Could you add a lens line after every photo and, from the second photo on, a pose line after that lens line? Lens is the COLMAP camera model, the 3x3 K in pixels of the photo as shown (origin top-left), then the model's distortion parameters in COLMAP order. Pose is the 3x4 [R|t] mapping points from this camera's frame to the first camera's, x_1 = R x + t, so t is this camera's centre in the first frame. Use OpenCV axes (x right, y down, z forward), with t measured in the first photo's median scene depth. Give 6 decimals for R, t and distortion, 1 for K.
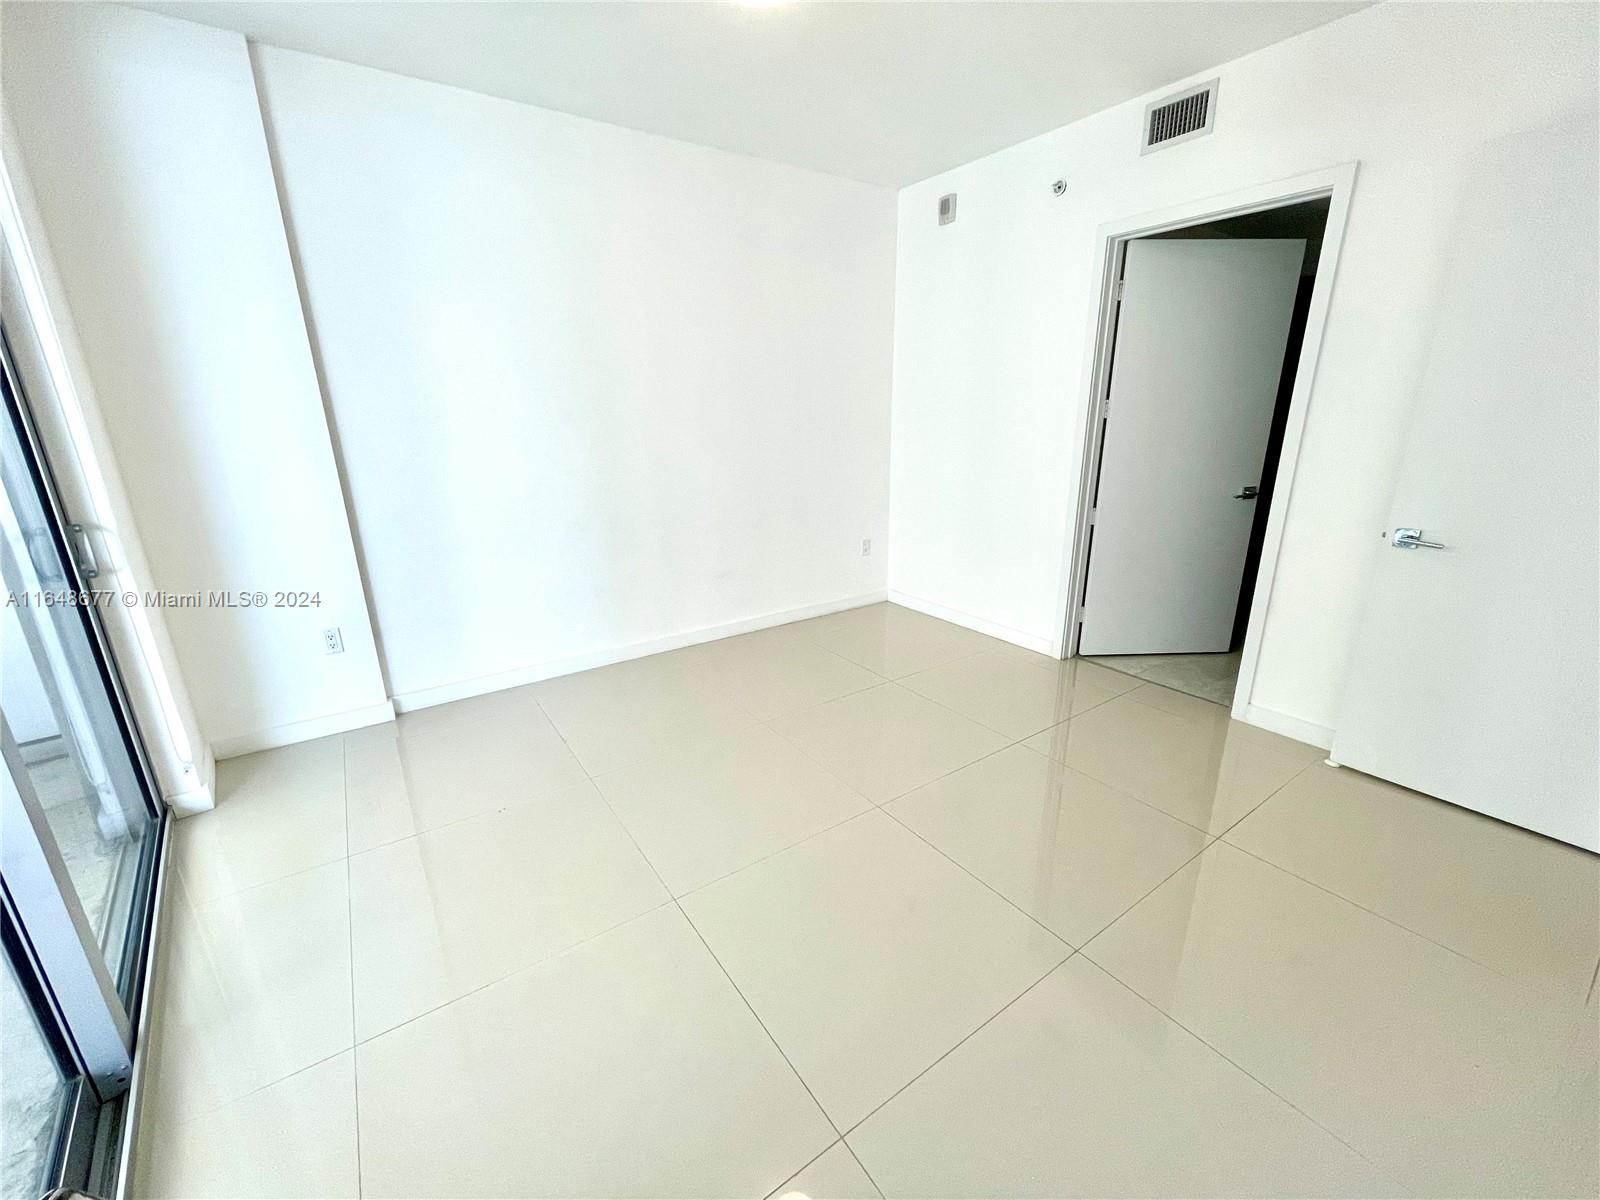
lens RADIAL K [[651.7, 0, 800.0], [0, 651.7, 600.0], [0, 0, 1]] dist [-0.000995, -0.000722]
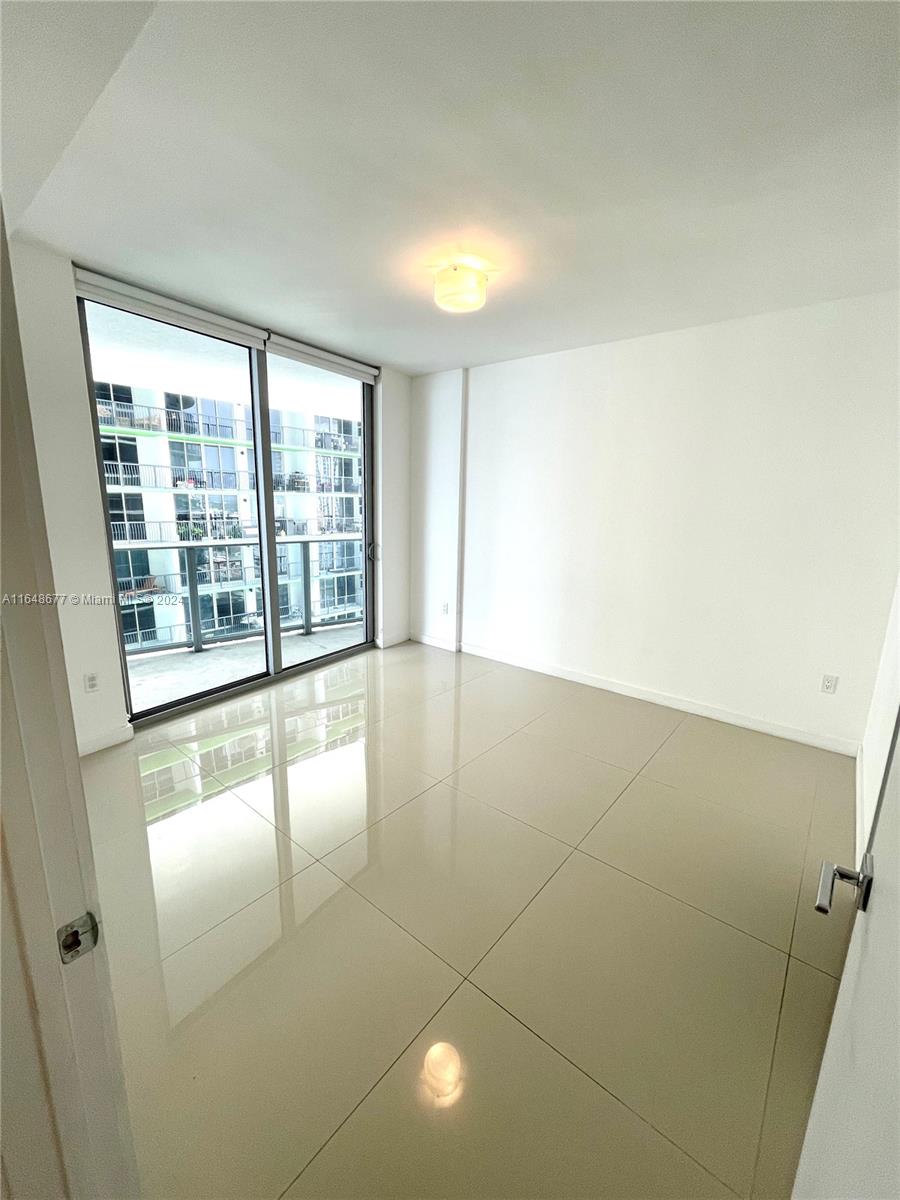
lens RADIAL K [[488.8, 0, 450.0], [0, 488.8, 600.0], [0, 0, 1]] dist [-0.000995, -0.000722]
pose [[0.257829, 0.211486, -0.942761, 0.790196], [-0.299192, 0.945265, 0.130224, -0.168209], [0.918699, 0.248491, 0.306991, 0.408059]]
